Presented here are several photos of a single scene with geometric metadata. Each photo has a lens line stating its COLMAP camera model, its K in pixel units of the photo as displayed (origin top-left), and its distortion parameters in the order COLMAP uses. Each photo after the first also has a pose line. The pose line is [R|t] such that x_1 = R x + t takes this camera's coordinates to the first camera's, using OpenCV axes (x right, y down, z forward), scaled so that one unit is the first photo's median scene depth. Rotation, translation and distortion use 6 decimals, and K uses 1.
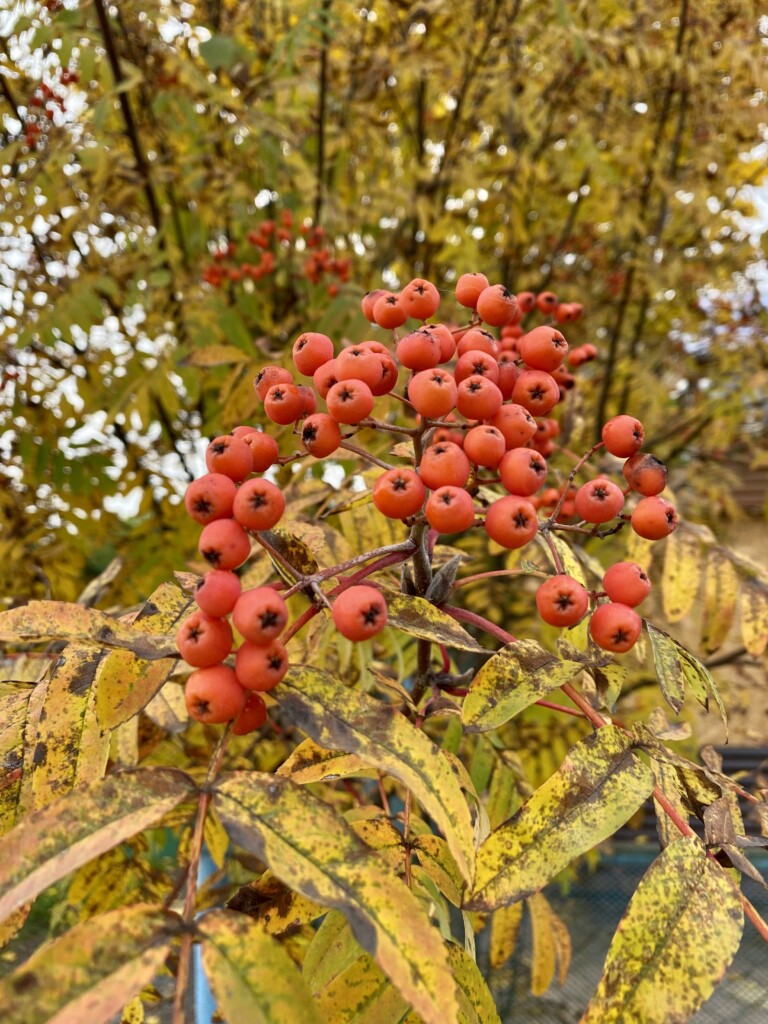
lens RADIAL K [[774.4, 0, 384.0], [0, 774.4, 512.0], [0, 0, 1]] dist [-0.008899, 0.002187]
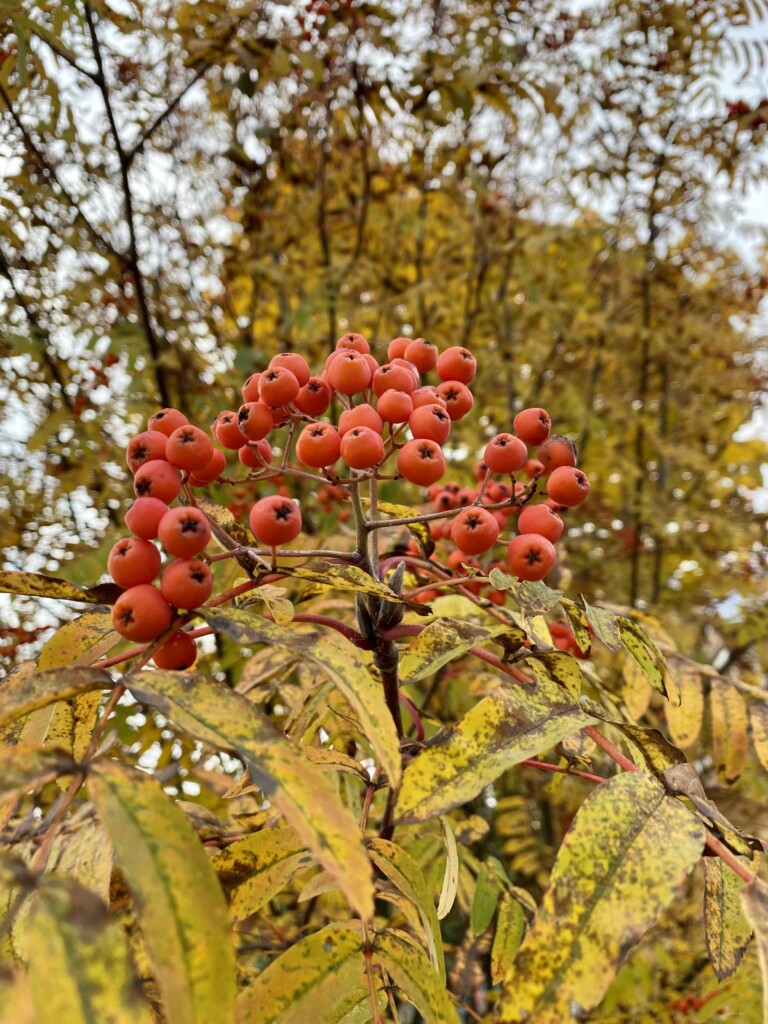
lens RADIAL K [[786.6, 0, 413.9], [0, 786.6, 564.7], [0, 0, 1]] dist [0.049916, -0.190047]
pose [[0.997340, -0.070833, -0.017167, 0.161965], [0.060372, 0.934849, -0.349875, 0.537953], [0.040831, 0.347908, 0.936639, -0.002571]]
